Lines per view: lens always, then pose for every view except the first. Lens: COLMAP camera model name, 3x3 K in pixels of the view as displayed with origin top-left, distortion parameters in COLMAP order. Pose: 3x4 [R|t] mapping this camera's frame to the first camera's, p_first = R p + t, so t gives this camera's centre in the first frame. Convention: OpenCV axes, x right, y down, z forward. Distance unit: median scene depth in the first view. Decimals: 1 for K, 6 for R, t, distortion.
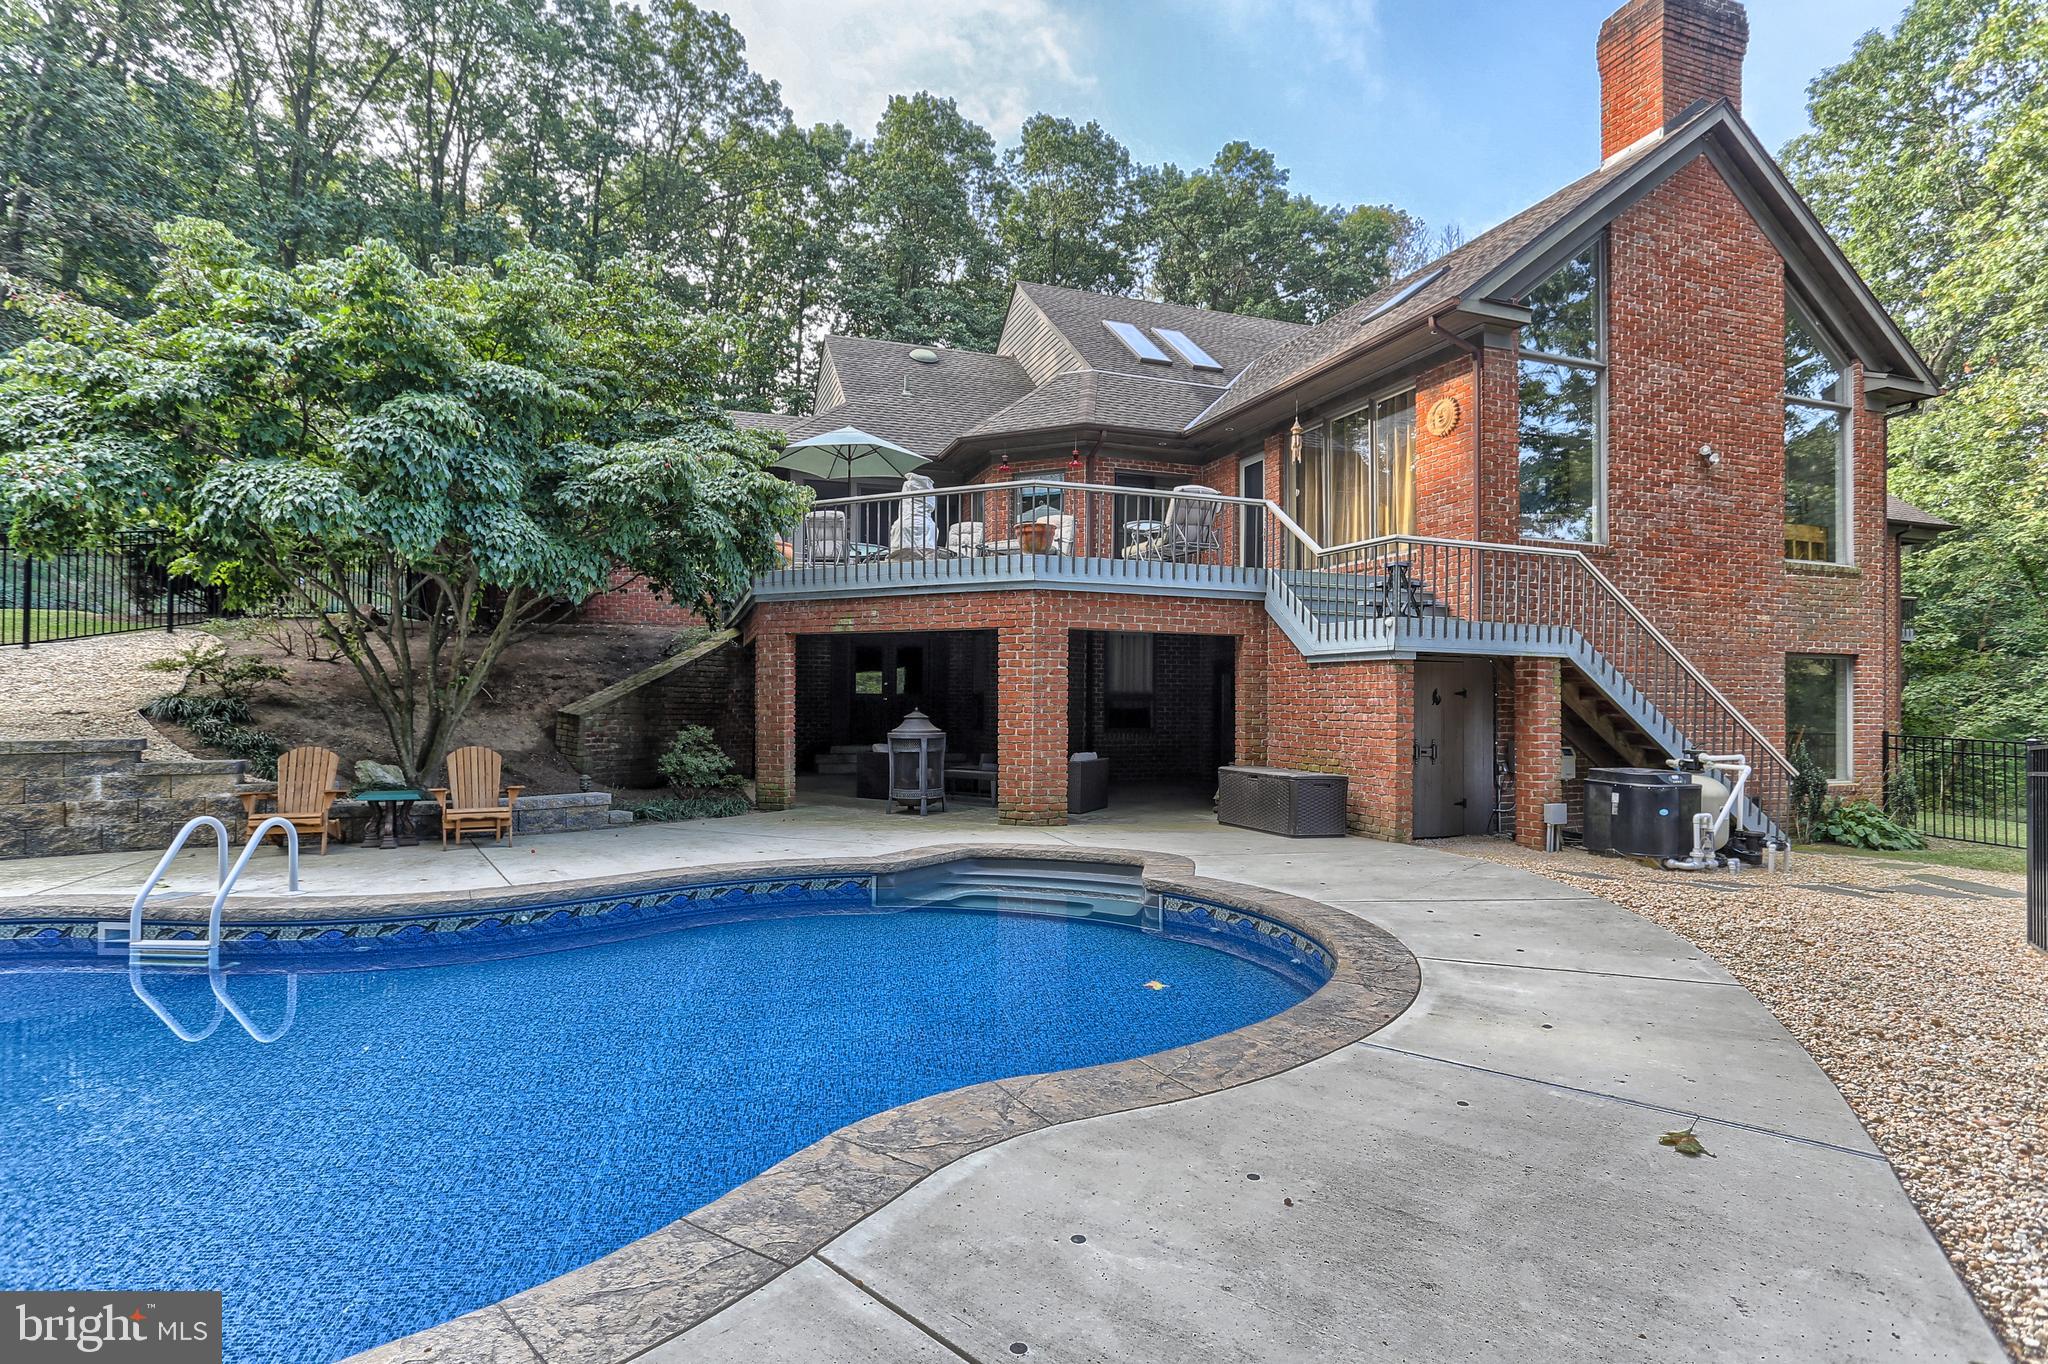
lens RADIAL K [[1041.9, 0, 1052.3], [0, 1041.9, 680.1], [0, 0, 1]] dist [-0.071650, 0.037469]
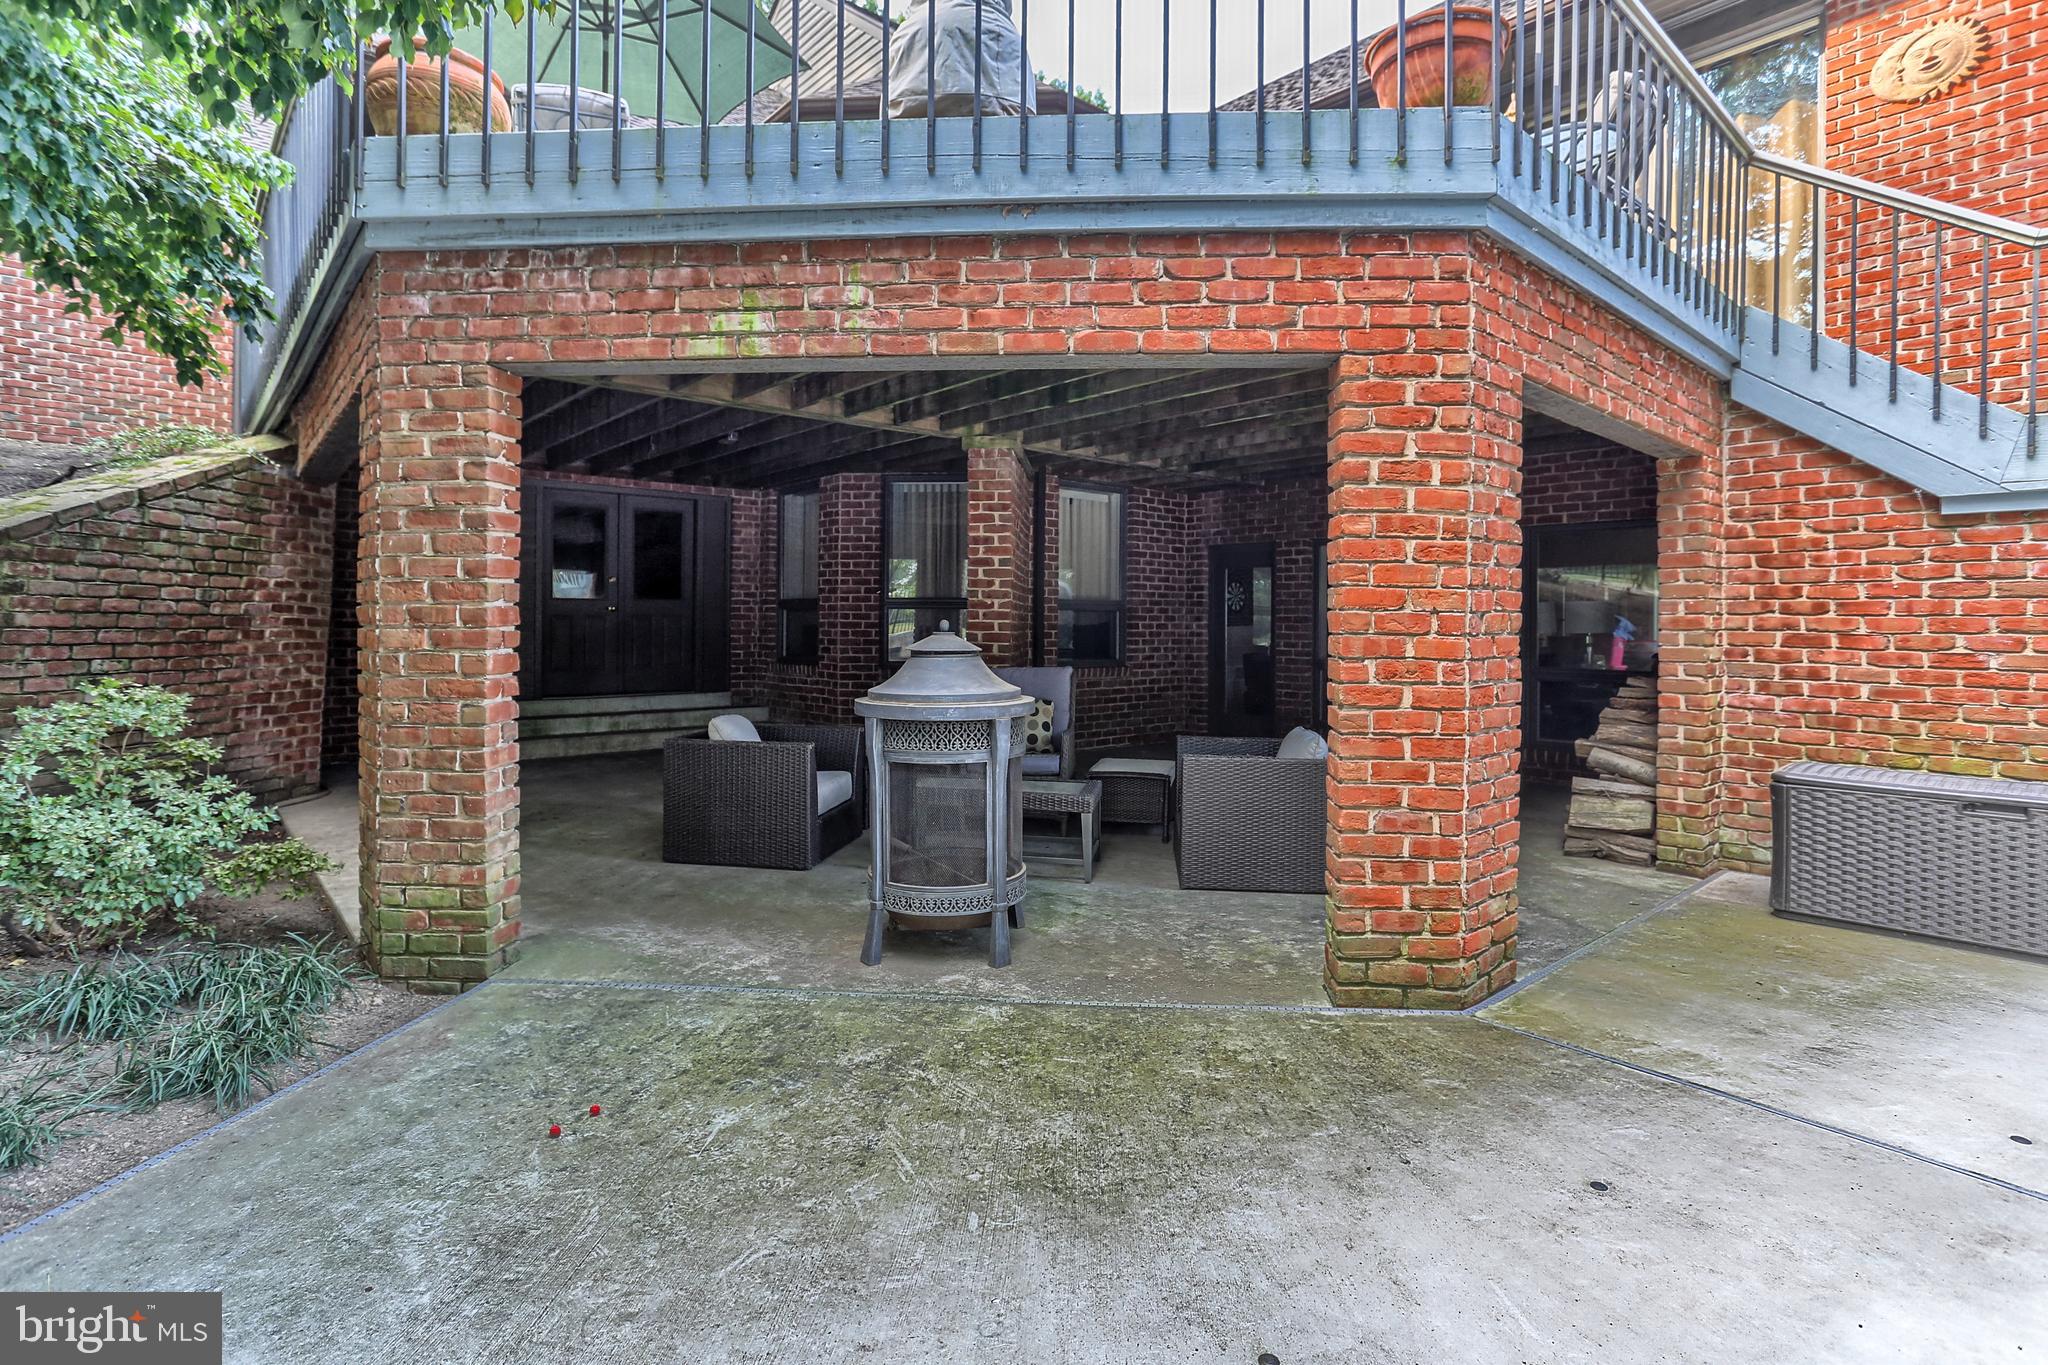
lens RADIAL K [[996.0, 0, 1028.8], [0, 996.0, 622.9], [0, 0, 1]] dist [-0.052950, 0.028748]
pose [[0.932961, 0.002021, 0.359971, -0.215682], [-0.007574, 0.999873, 0.014019, 0.022053], [-0.359897, -0.015805, 0.932858, 0.692778]]
